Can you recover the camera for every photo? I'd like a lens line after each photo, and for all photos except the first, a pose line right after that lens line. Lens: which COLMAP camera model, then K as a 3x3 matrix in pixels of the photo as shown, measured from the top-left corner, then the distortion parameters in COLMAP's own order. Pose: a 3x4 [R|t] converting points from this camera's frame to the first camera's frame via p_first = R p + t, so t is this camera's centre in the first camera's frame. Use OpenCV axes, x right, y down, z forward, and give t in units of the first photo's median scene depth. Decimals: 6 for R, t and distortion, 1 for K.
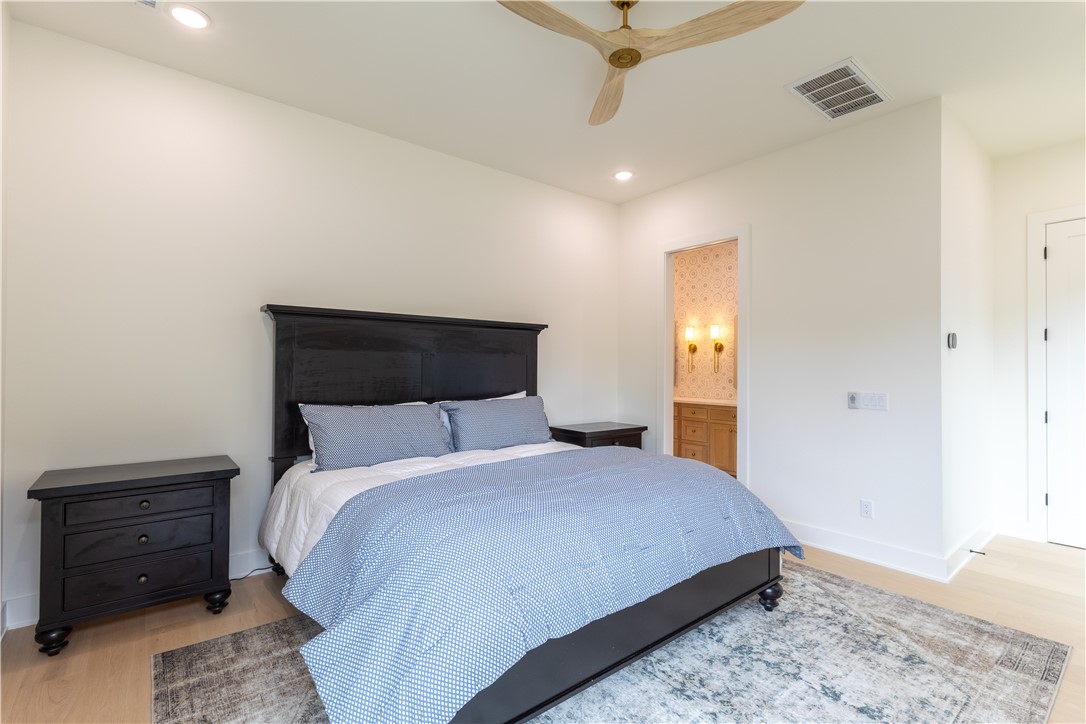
lens RADIAL K [[501.7, 0, 541.1], [0, 501.7, 361.8], [0, 0, 1]] dist [-0.000591, 0.001279]
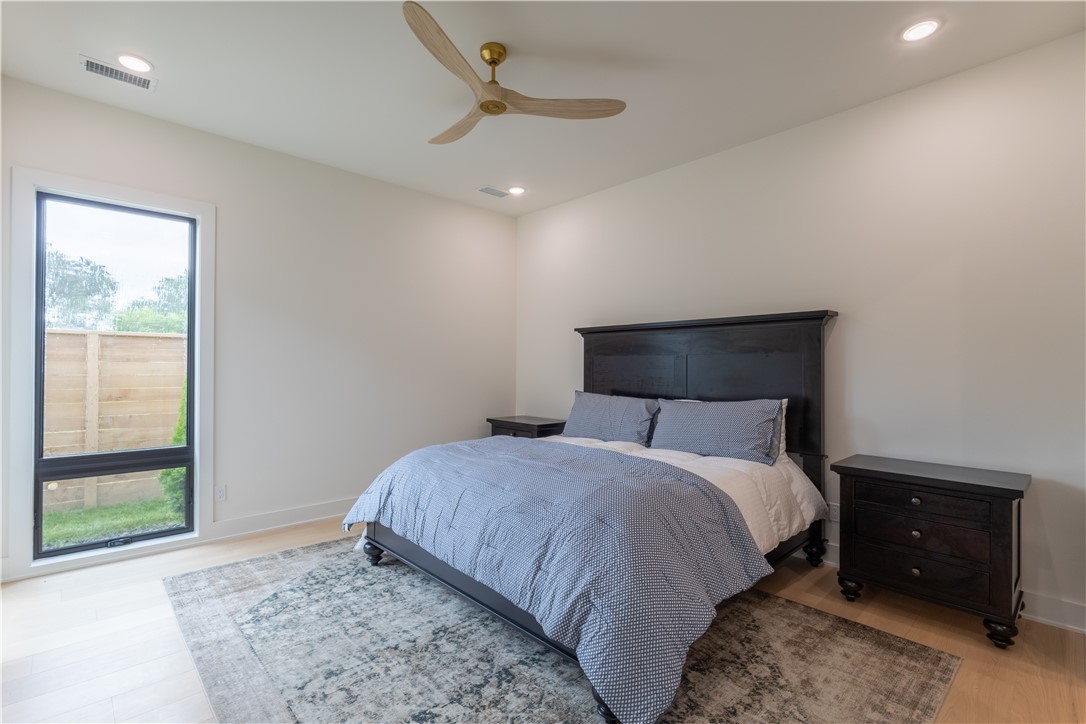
lens RADIAL K [[501.7, 0, 540.6], [0, 501.7, 364.3], [0, 0, 1]] dist [-0.000591, 0.001279]
pose [[0.067409, -0.005907, -0.997708, 0.966125], [0.009772, 0.999938, -0.005260, 0.005804], [0.997678, -0.009395, 0.067463, 0.731867]]
